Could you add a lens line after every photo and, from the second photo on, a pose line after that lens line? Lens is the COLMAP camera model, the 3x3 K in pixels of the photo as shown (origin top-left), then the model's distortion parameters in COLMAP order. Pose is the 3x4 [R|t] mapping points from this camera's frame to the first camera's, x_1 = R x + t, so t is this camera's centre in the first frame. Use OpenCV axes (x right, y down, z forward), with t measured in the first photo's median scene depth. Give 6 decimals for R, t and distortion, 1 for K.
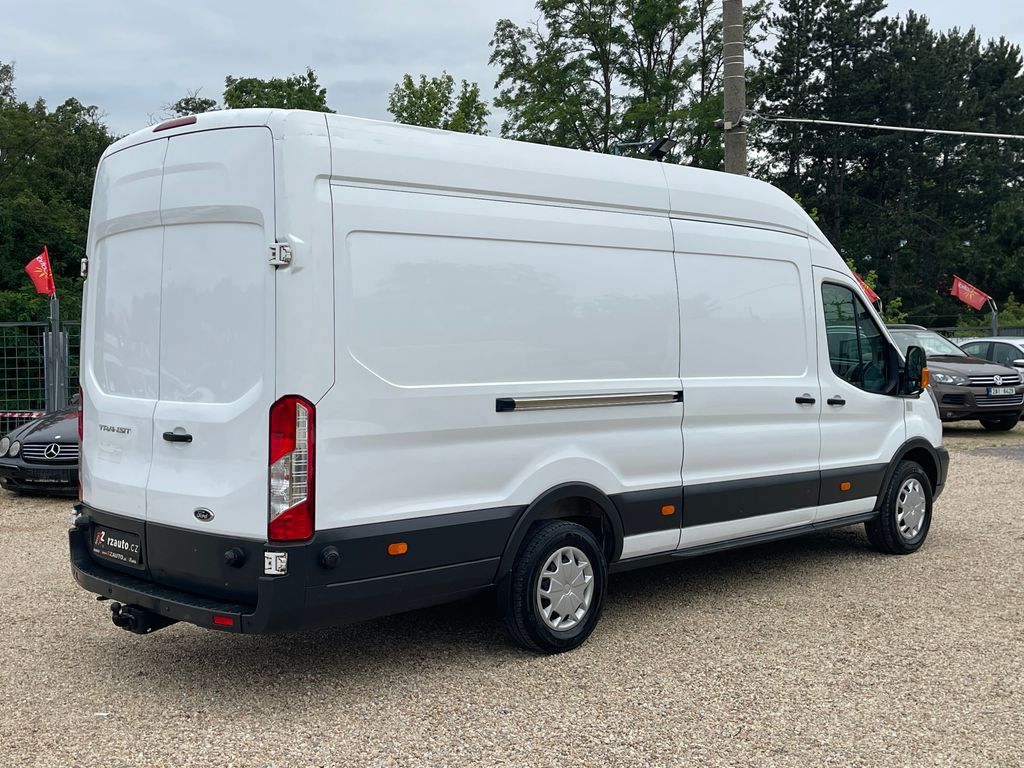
lens RADIAL K [[1255.5, 0, 512.0], [0, 1255.5, 384.0], [0, 0, 1]] dist [0.115791, -0.040971]
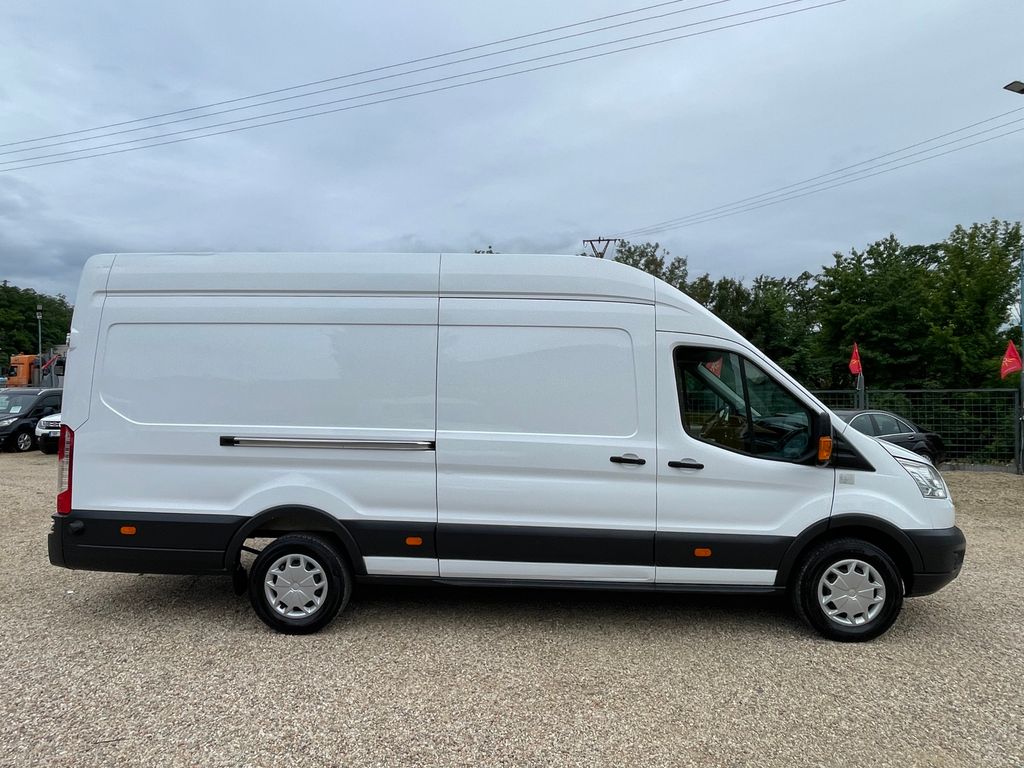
lens RADIAL K [[619.9, 0, 512.3], [0, 619.9, 377.0], [0, 0, 1]] dist [0.005528, -0.000349]
pose [[0.672135, -0.004393, -0.740416, 0.613893], [-0.043740, 0.998000, -0.045629, -0.031478], [0.739136, 0.063055, 0.670599, 0.659120]]
